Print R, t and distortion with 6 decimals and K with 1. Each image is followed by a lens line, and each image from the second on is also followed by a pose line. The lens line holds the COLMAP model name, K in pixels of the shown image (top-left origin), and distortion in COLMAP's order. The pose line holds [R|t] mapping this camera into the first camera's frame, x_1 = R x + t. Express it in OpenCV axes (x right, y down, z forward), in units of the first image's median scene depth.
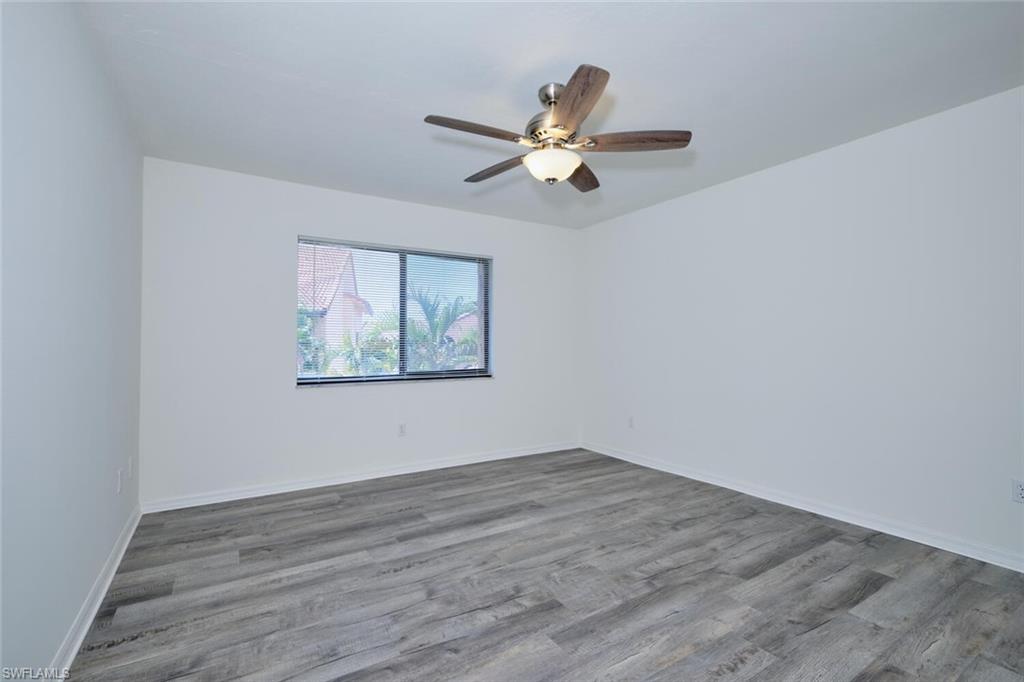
lens RADIAL K [[452.9, 0, 519.4], [0, 452.9, 337.0], [0, 0, 1]] dist [0.000749, -0.003701]
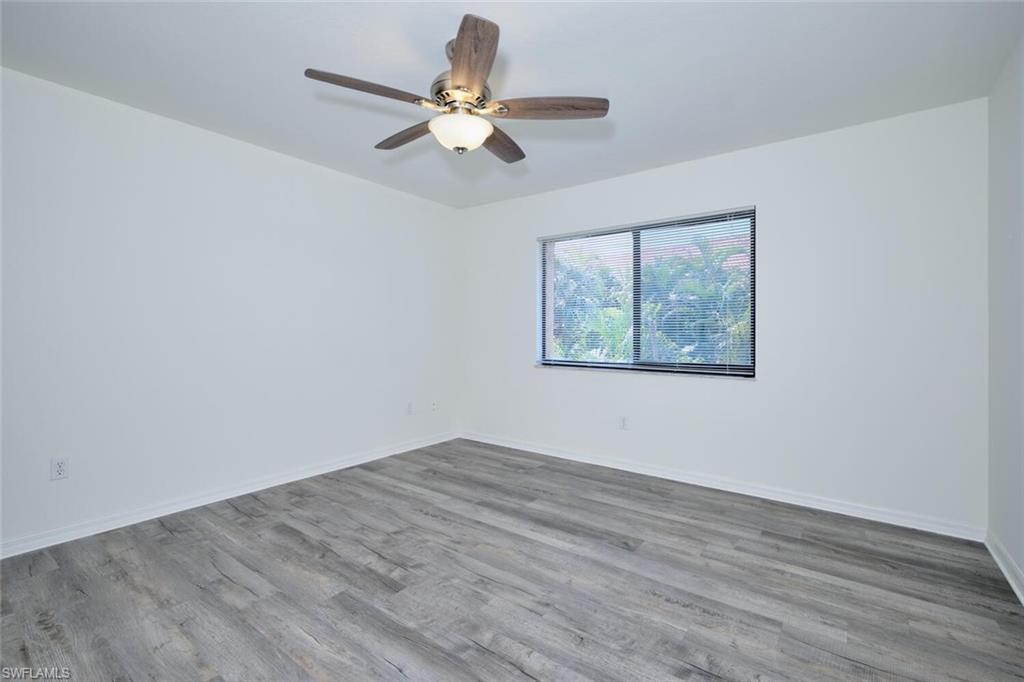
lens RADIAL K [[484.4, 0, 511.4], [0, 484.4, 330.9], [0, 0, 1]] dist [-0.001926, -0.001595]
pose [[0.328700, 0.004586, -0.944423, 0.796401], [0.010165, 0.999913, 0.008393, 0.007802], [0.944380, -0.012359, 0.328625, 0.605017]]
